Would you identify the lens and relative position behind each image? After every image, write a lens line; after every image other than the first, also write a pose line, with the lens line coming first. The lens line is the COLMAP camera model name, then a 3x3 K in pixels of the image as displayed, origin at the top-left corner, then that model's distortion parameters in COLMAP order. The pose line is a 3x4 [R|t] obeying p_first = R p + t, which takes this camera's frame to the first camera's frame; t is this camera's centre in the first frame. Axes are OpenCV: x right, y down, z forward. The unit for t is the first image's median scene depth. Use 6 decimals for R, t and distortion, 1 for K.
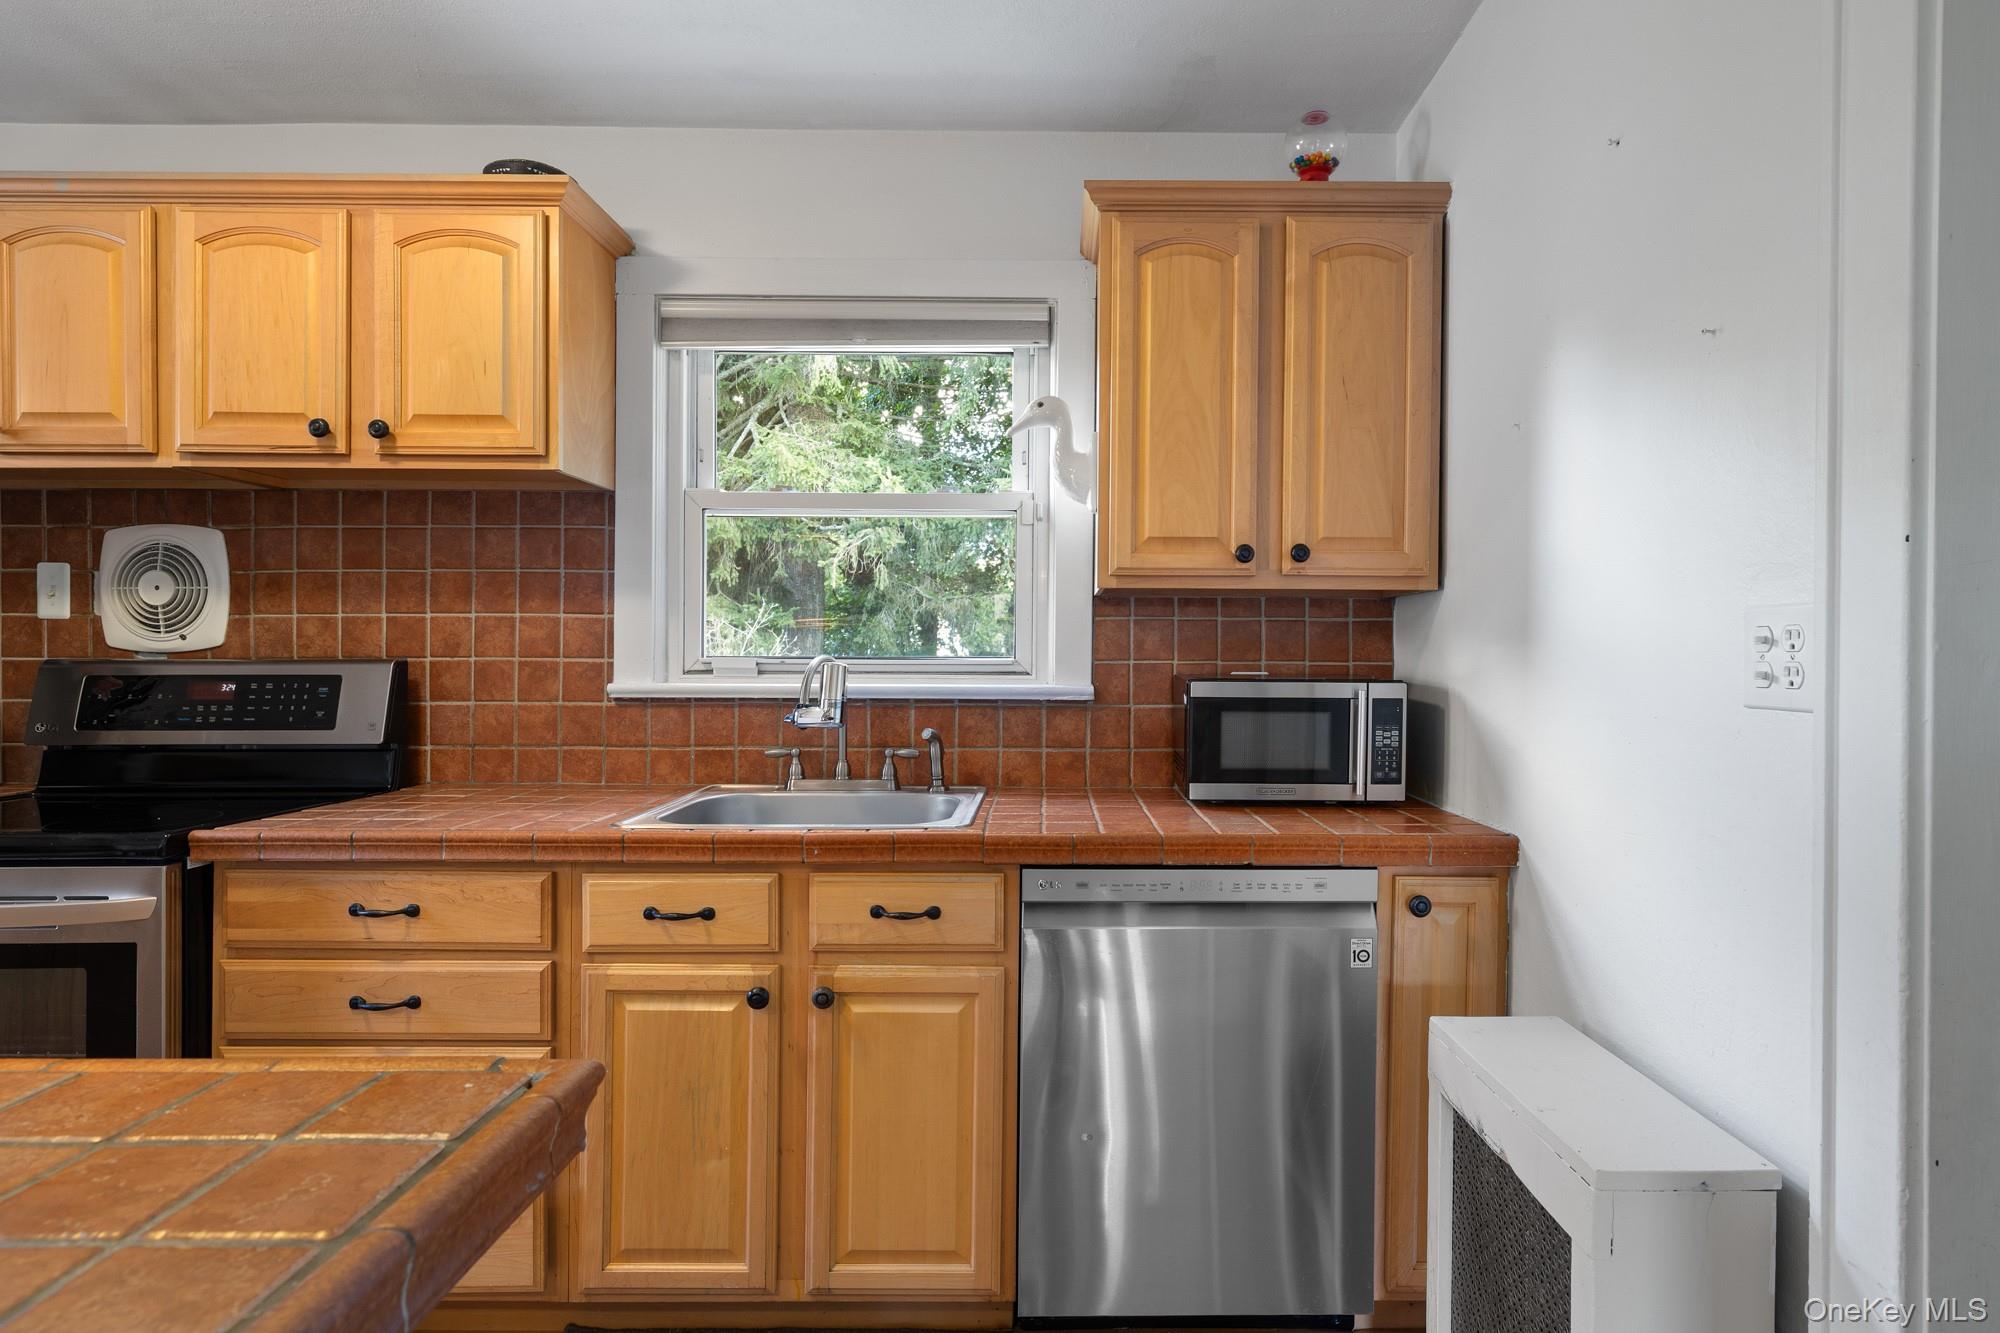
lens RADIAL K [[979.5, 0, 1078.1], [0, 979.5, 653.1], [0, 0, 1]] dist [-0.004918, 0.001159]
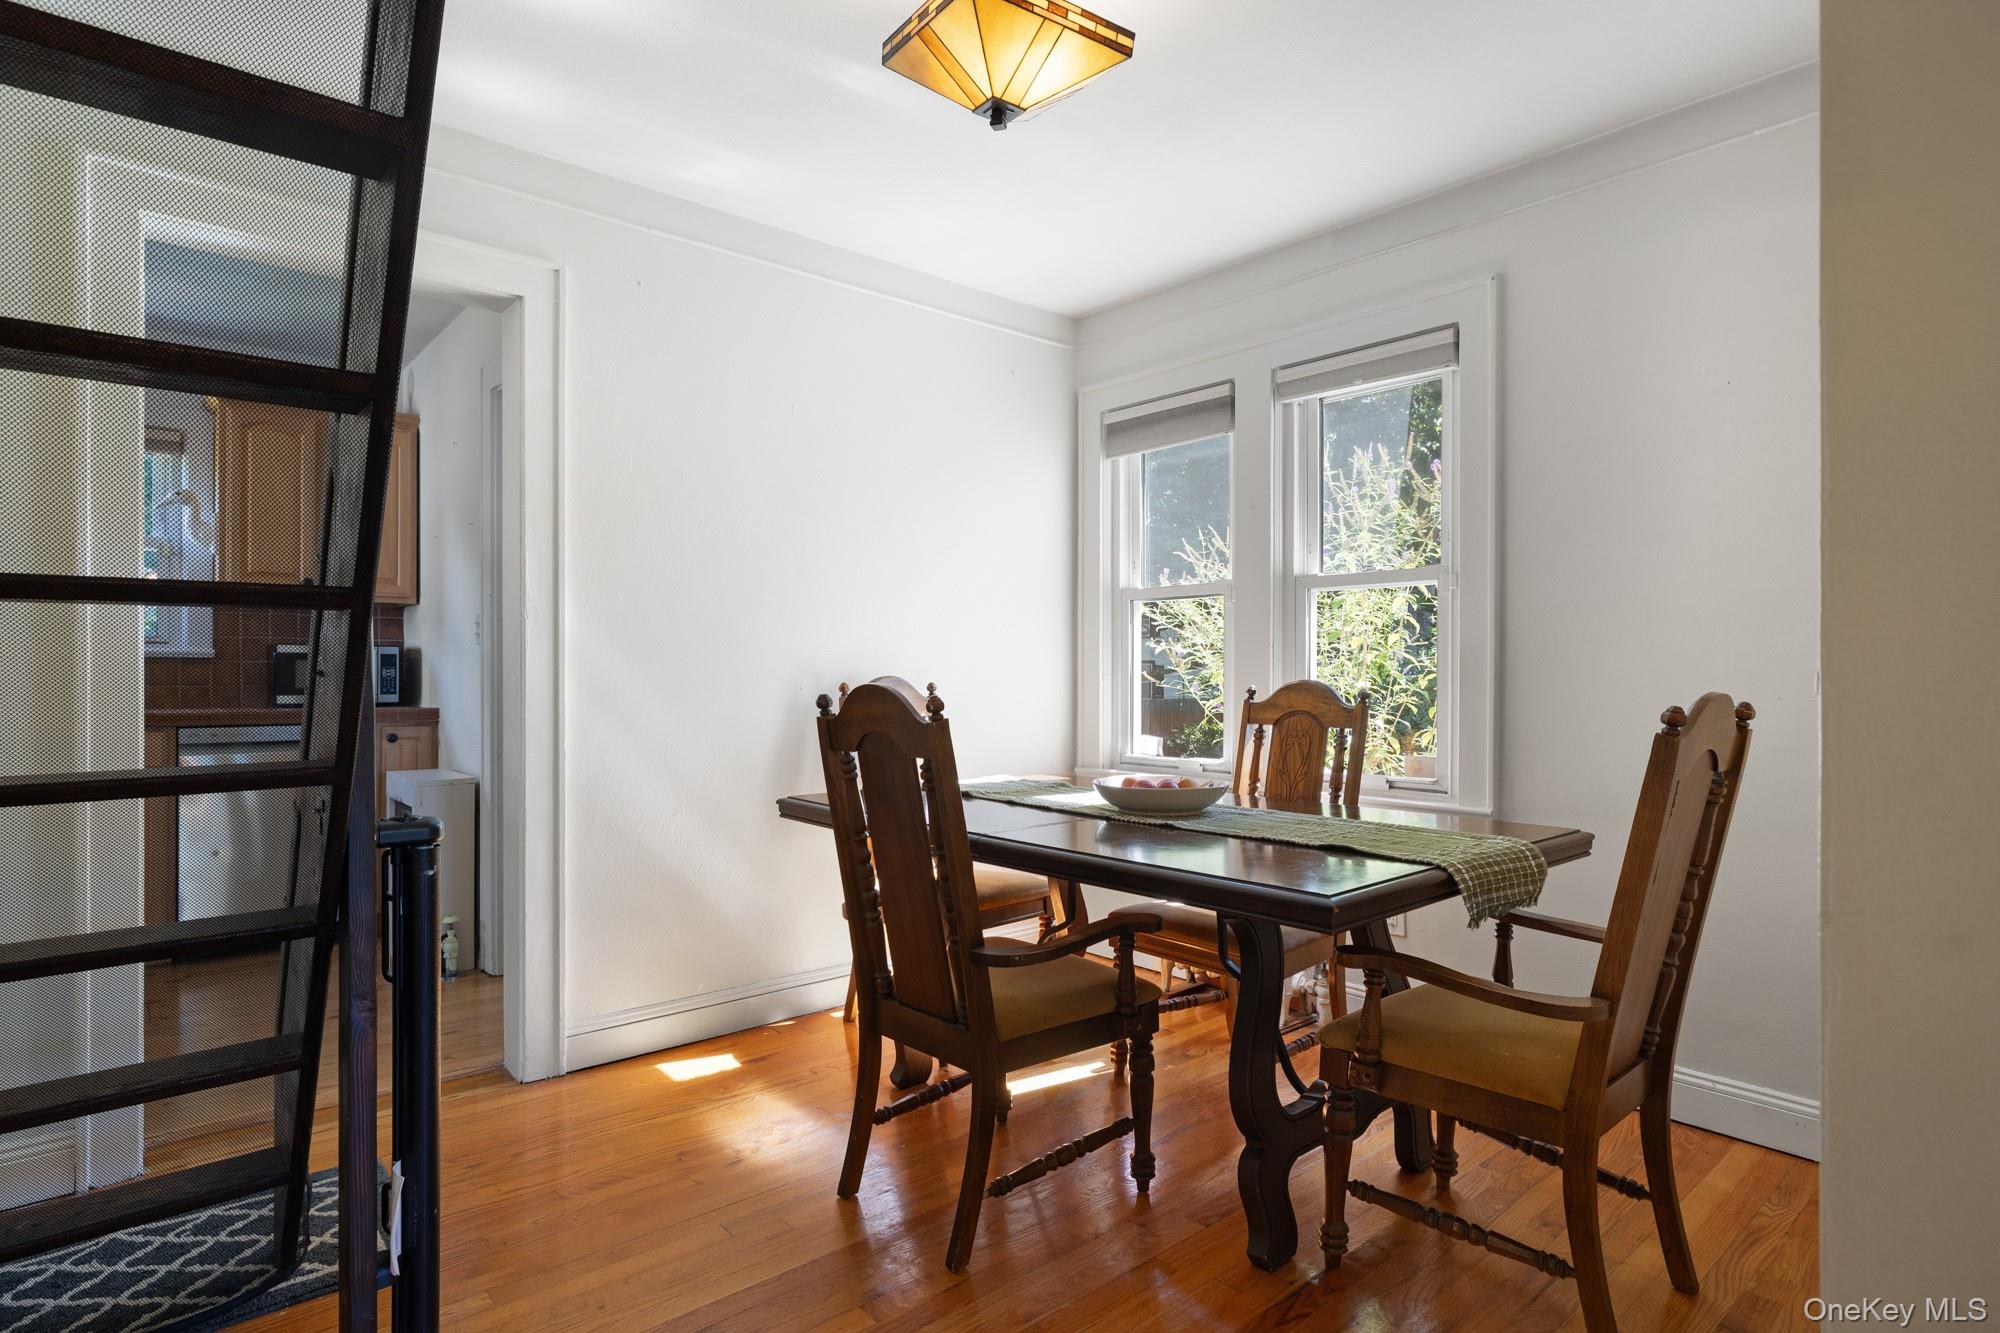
lens RADIAL K [[1023.4, 0, 1000.4], [0, 1023.4, 676.9], [0, 0, 1]] dist [-0.002044, 0.001012]
pose [[0.766131, -0.003360, 0.642676, -0.091671], [-0.004215, 0.999939, 0.010252, 0.062103], [-0.642671, -0.010563, 0.766070, -1.463143]]
